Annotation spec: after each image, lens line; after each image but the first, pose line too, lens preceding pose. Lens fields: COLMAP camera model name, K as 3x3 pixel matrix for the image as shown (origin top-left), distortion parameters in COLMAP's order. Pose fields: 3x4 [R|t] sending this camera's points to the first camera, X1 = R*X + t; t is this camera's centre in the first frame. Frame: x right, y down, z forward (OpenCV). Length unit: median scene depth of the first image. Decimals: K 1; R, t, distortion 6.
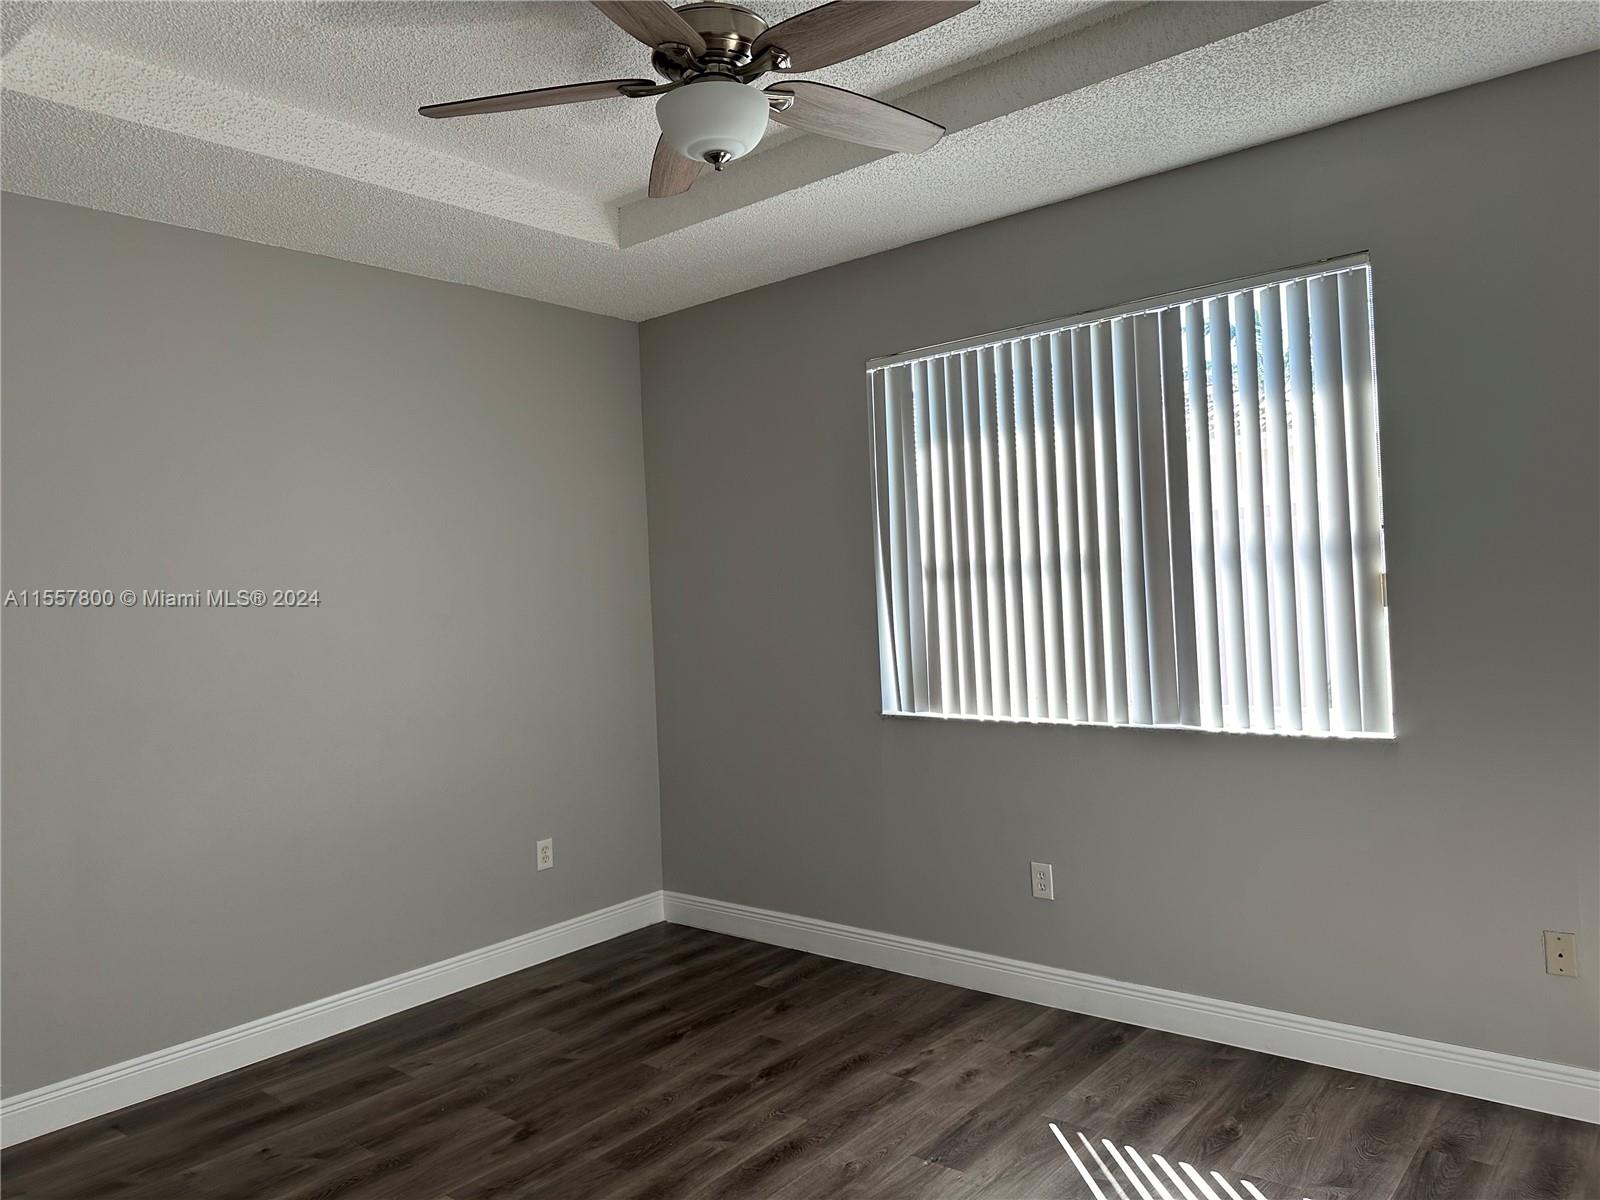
lens RADIAL K [[1137.3, 0, 799.3], [0, 1137.3, 584.0], [0, 0, 1]] dist [0.072578, -0.044802]
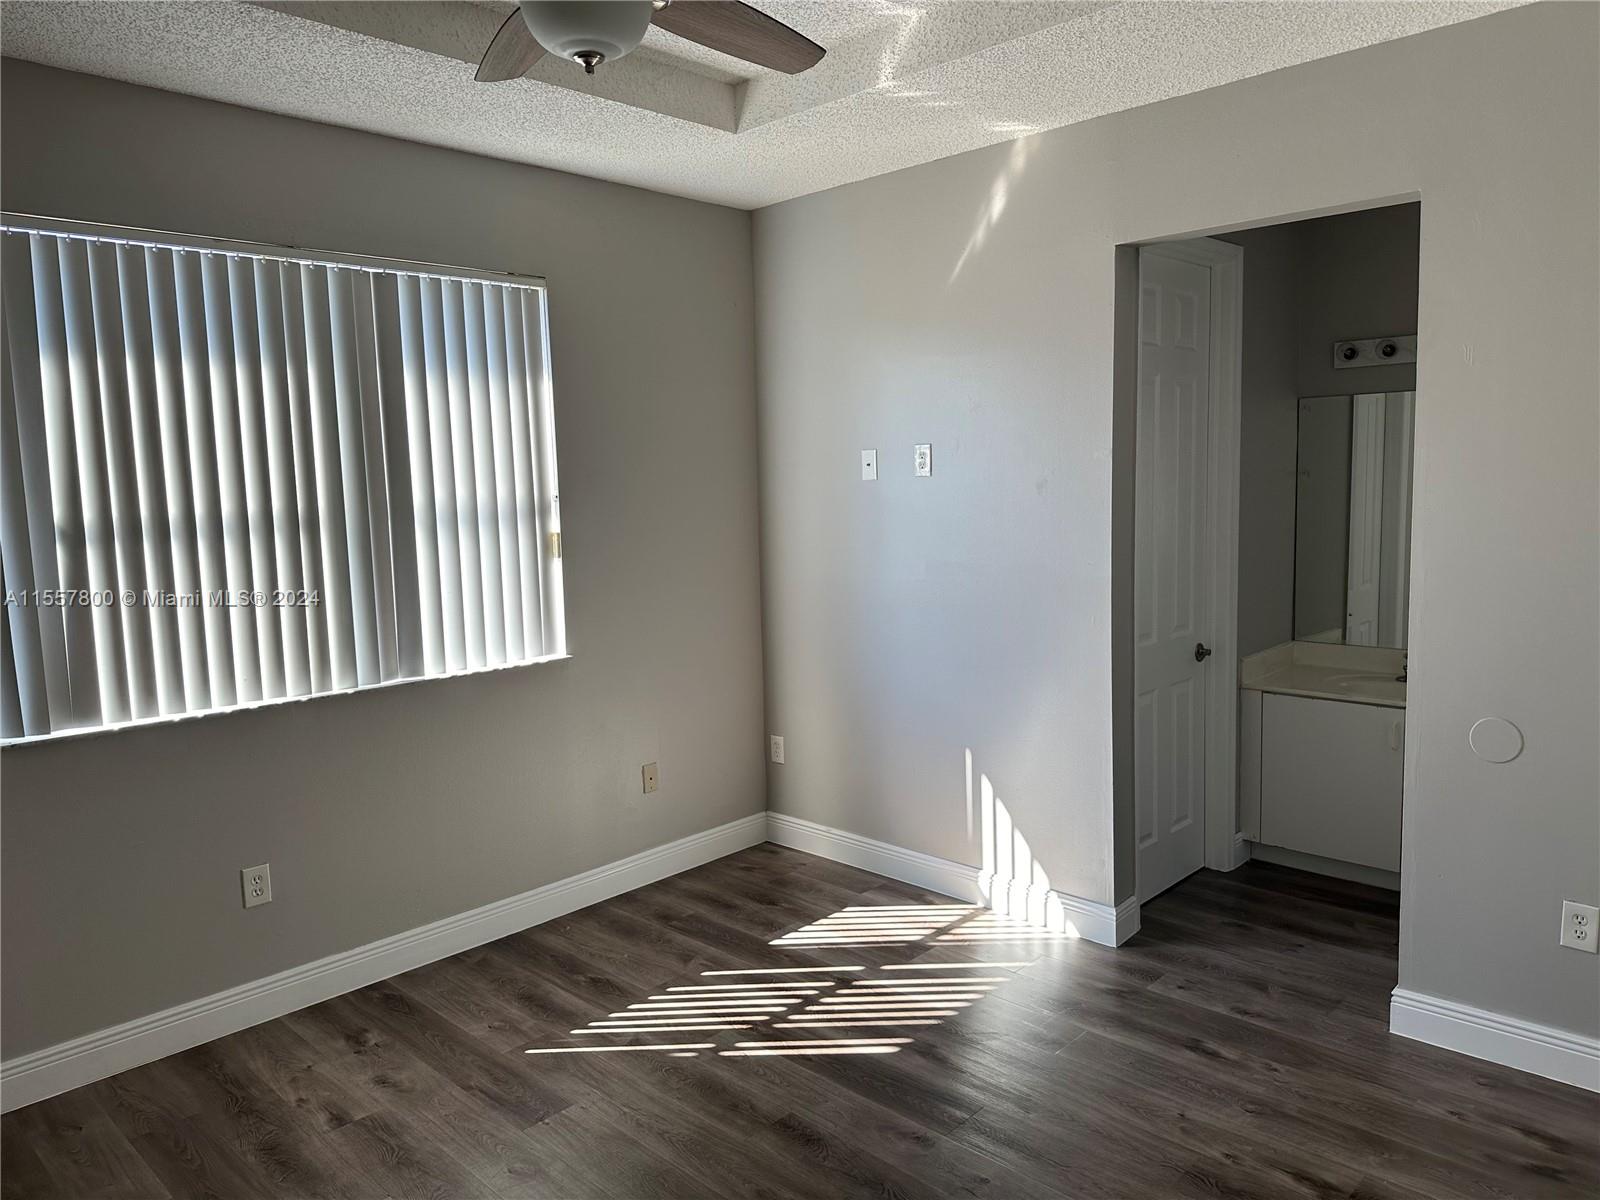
lens RADIAL K [[1116.6, 0, 800.0], [0, 1116.6, 600.0], [0, 0, 1]] dist [0.041233, -0.050153]
pose [[0.090284, -0.059032, 0.994165, -0.630038], [0.020880, 0.998135, 0.057371, 0.000074], [-0.995697, 0.015578, 0.091349, 0.534506]]
